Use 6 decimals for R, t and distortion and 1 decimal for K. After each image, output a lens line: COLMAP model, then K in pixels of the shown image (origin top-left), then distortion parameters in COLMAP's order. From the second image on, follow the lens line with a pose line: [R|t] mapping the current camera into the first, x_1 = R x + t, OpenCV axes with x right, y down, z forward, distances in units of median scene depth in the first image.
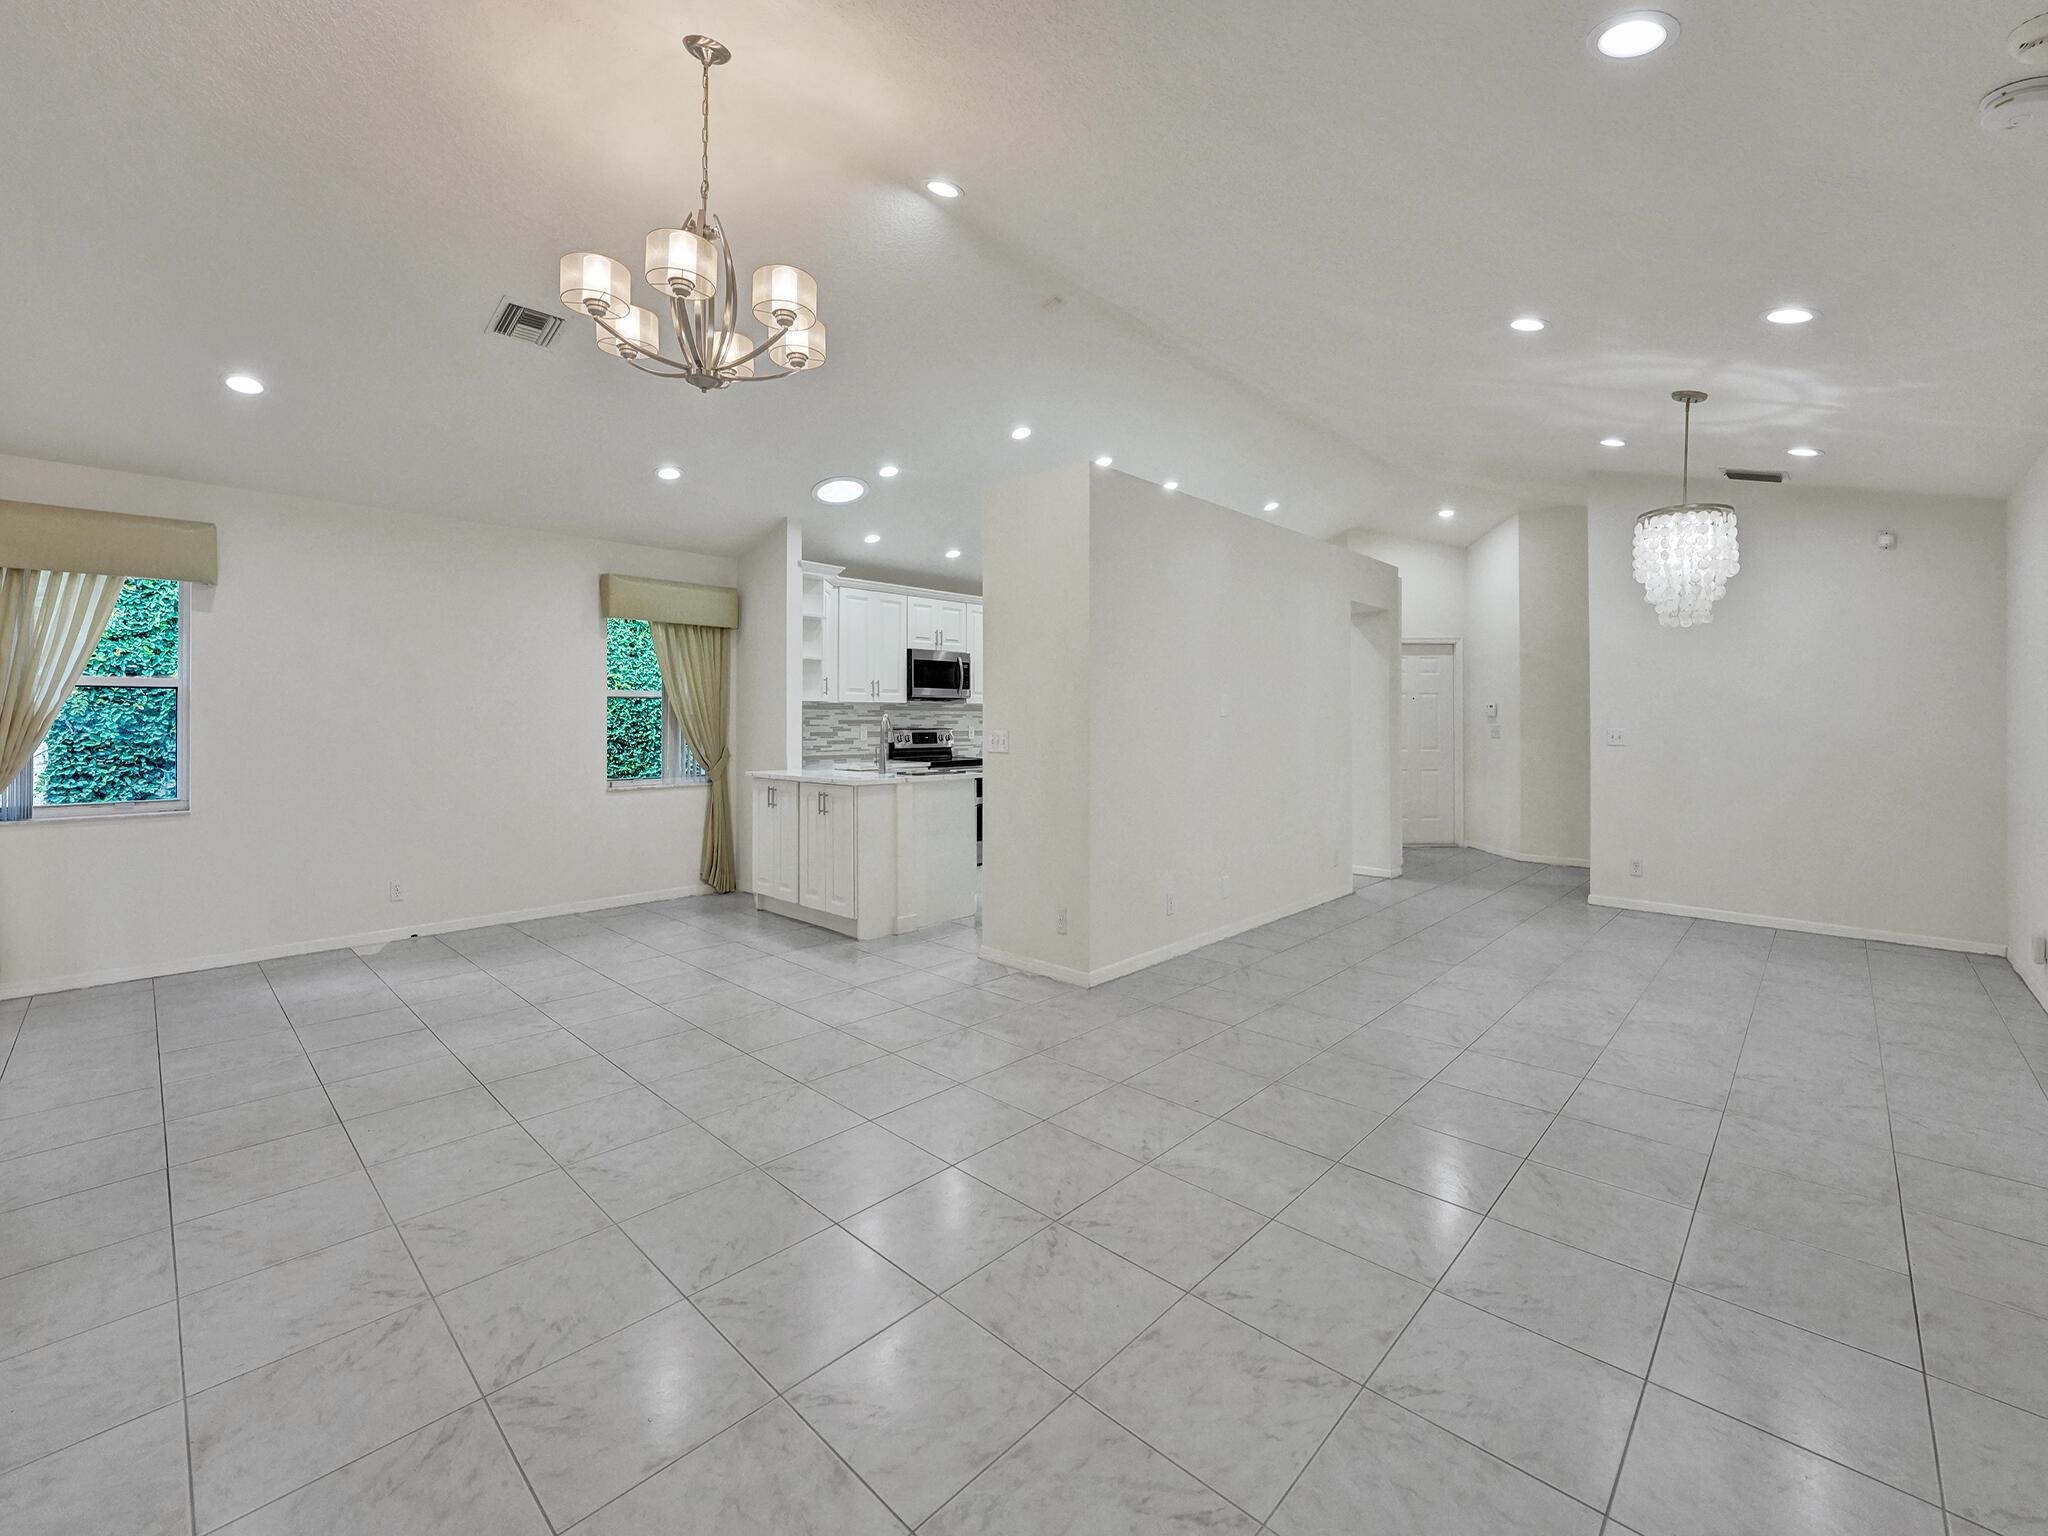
lens RADIAL K [[844.2, 0, 1024.0], [0, 844.2, 768.0], [0, 0, 1]] dist [0.032032, -0.000055]
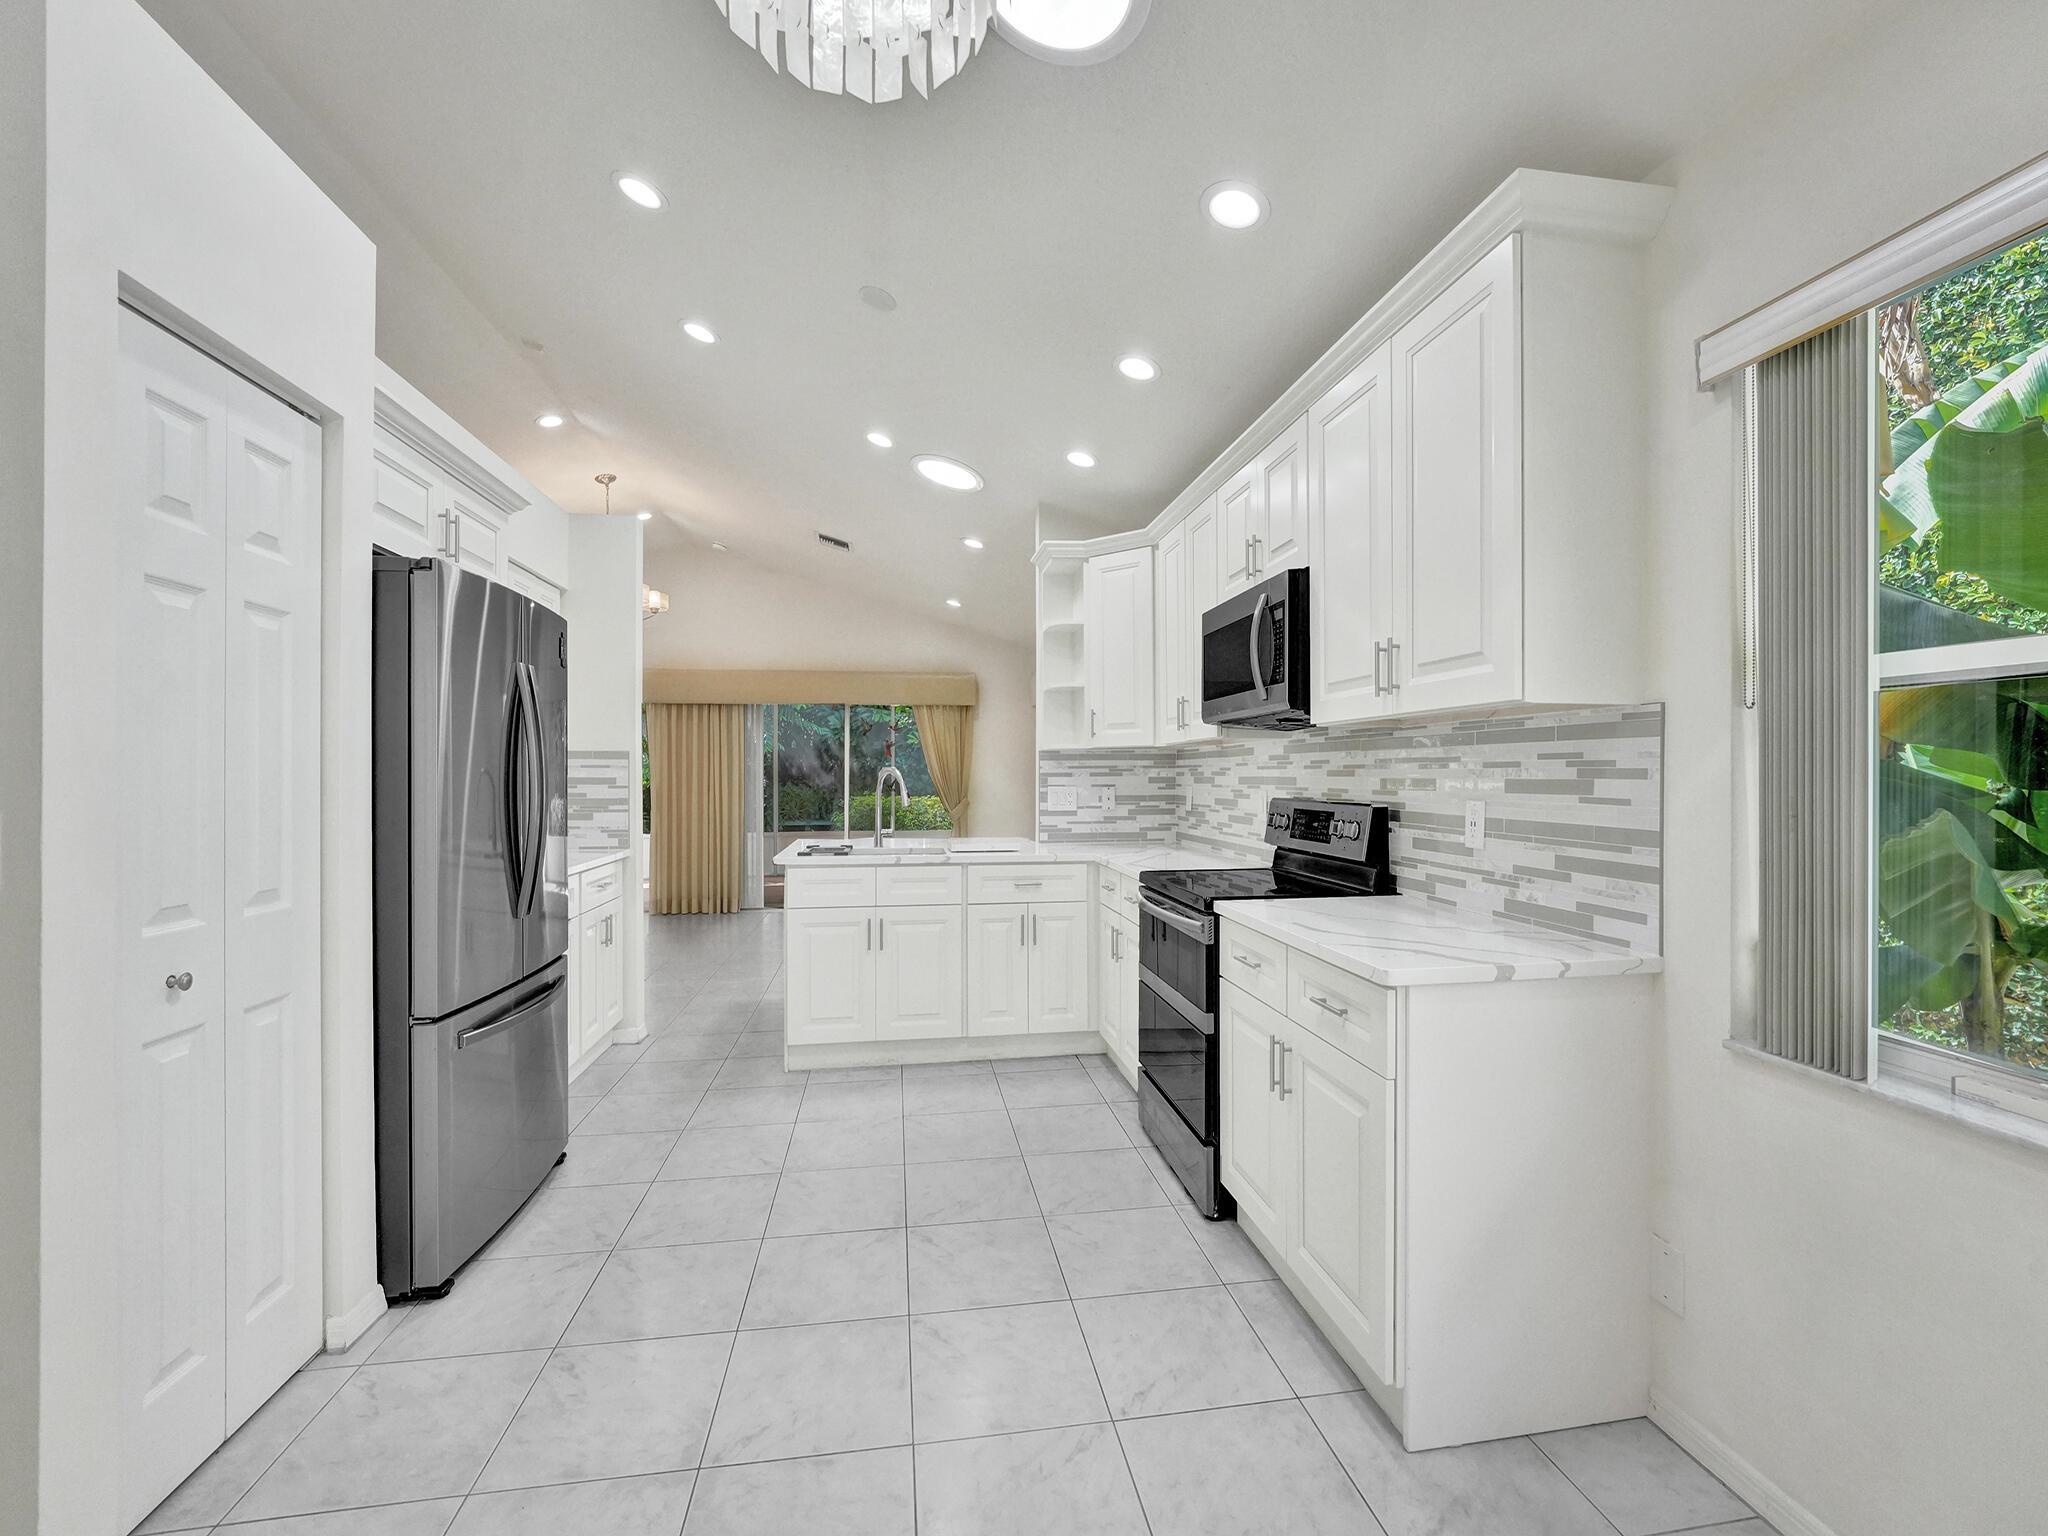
lens RADIAL K [[849.7, 0, 1024.0], [0, 849.7, 768.0], [0, 0, 1]] dist [-0.001231, -0.000039]
pose [[-0.609313, -0.005168, -0.792913, 0.268362], [-0.041160, 0.998837, 0.025119, -0.068255], [0.791861, 0.047941, -0.608817, 1.186700]]
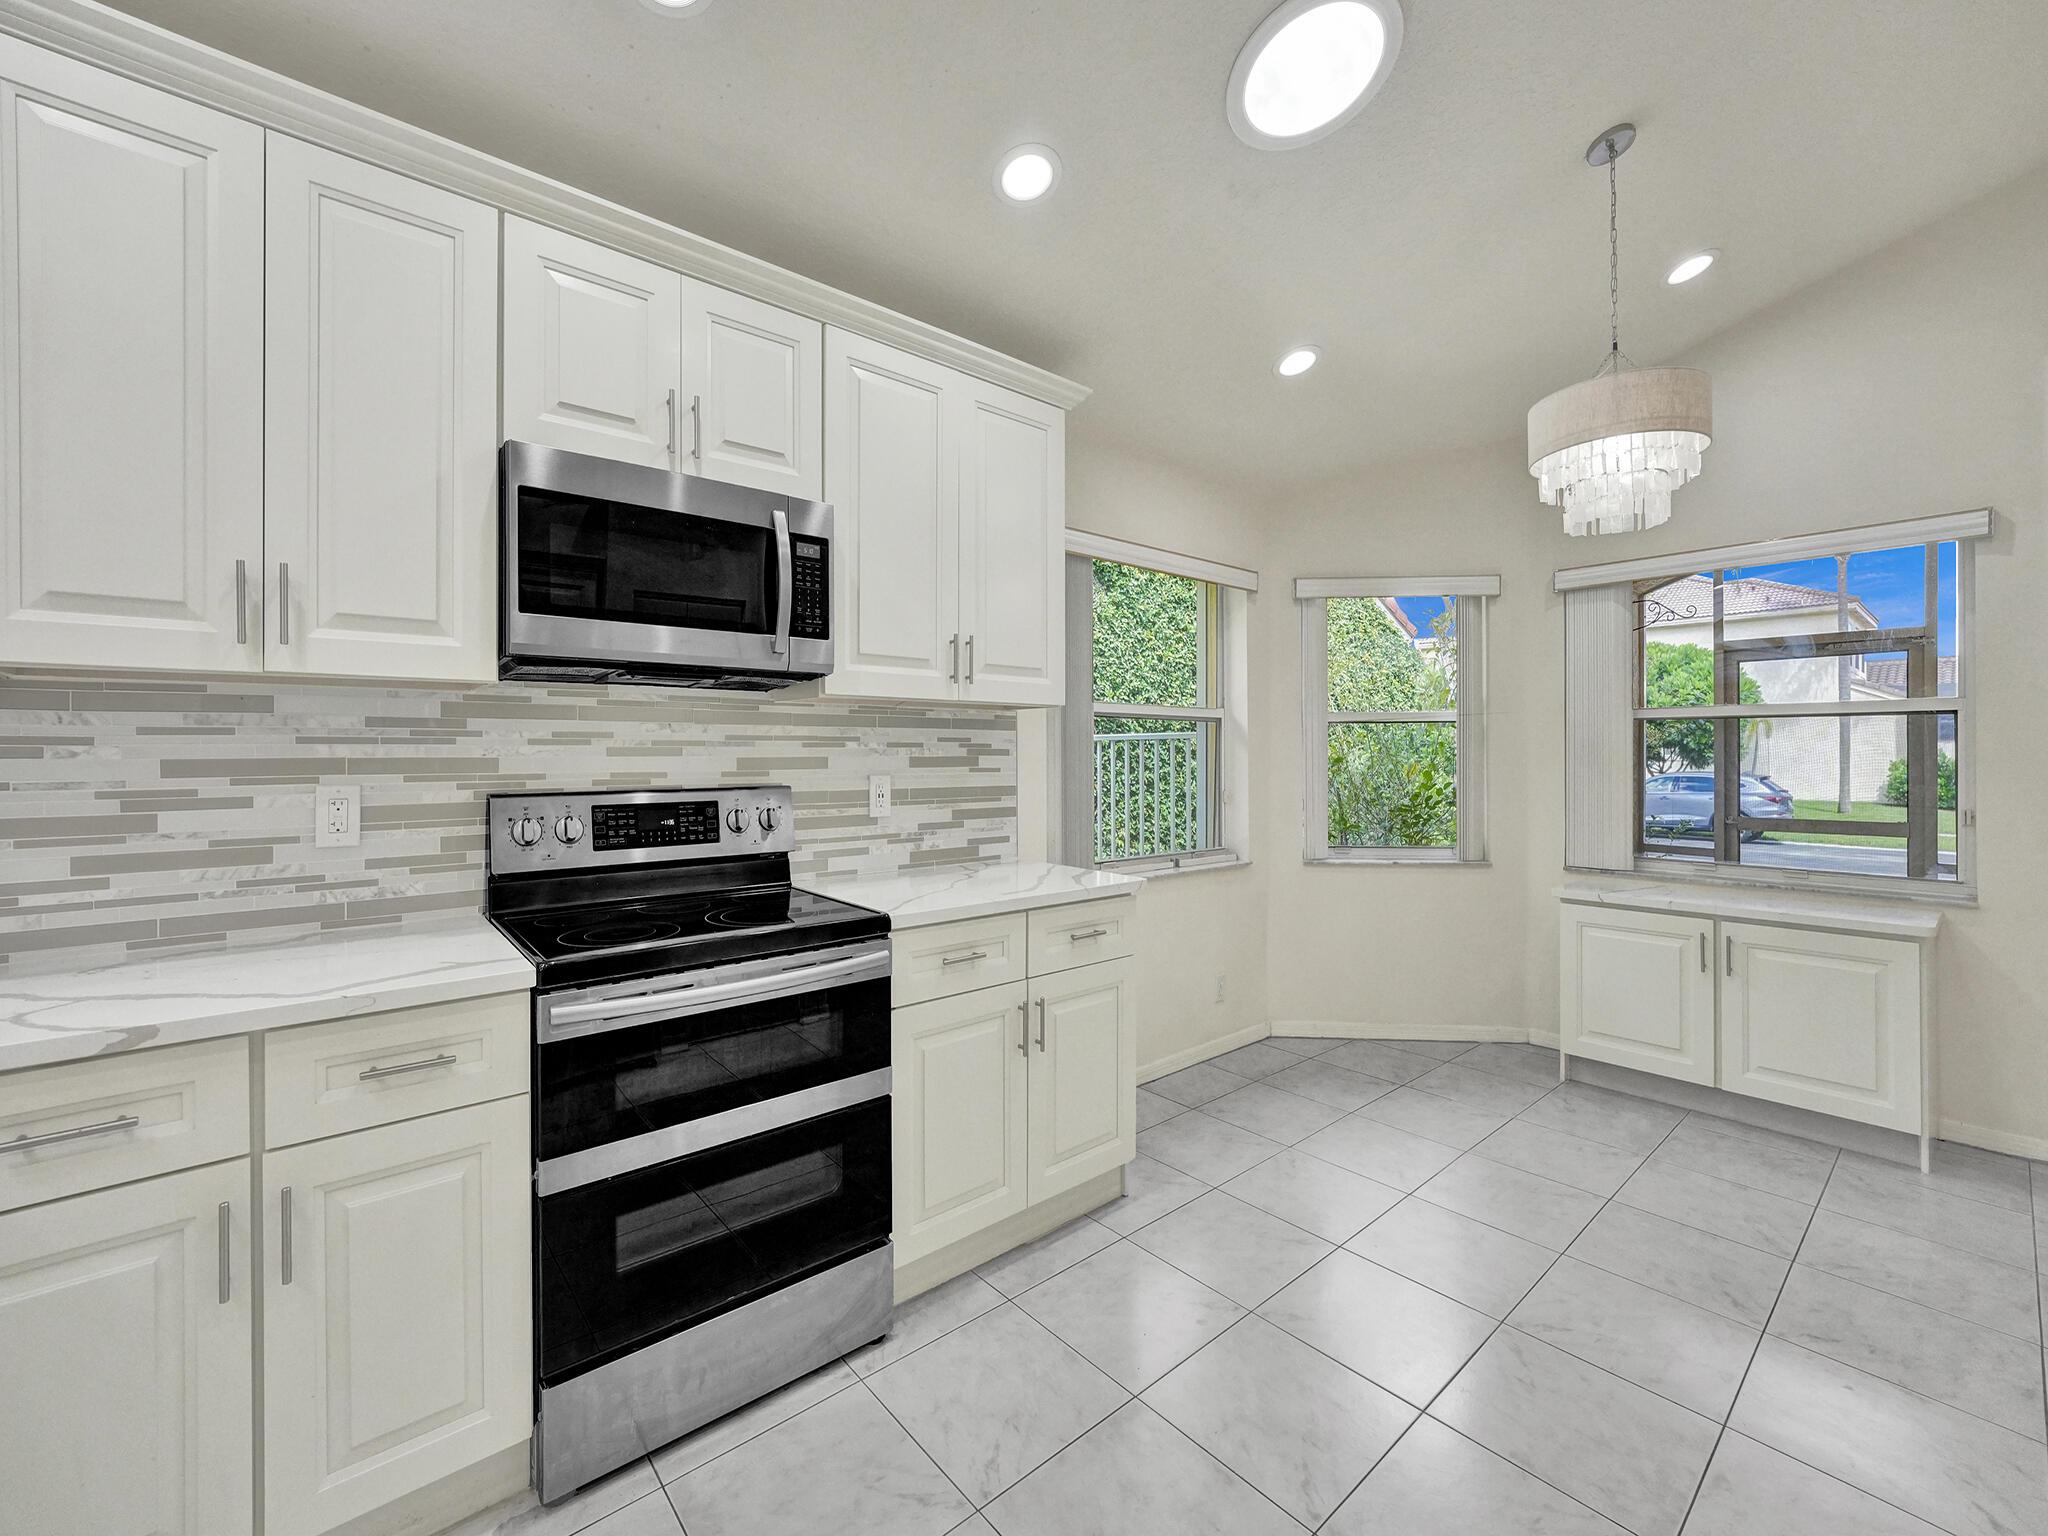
lens RADIAL K [[838.8, 0, 1019.0], [0, 838.8, 748.2], [0, 0, 1]] dist [-0.005172, -0.000392]
pose [[0.994161, -0.002487, -0.107879, 0.023883], [-0.003853, 0.998279, -0.058525, -0.046884], [0.107839, 0.058599, 0.992440, 0.792234]]
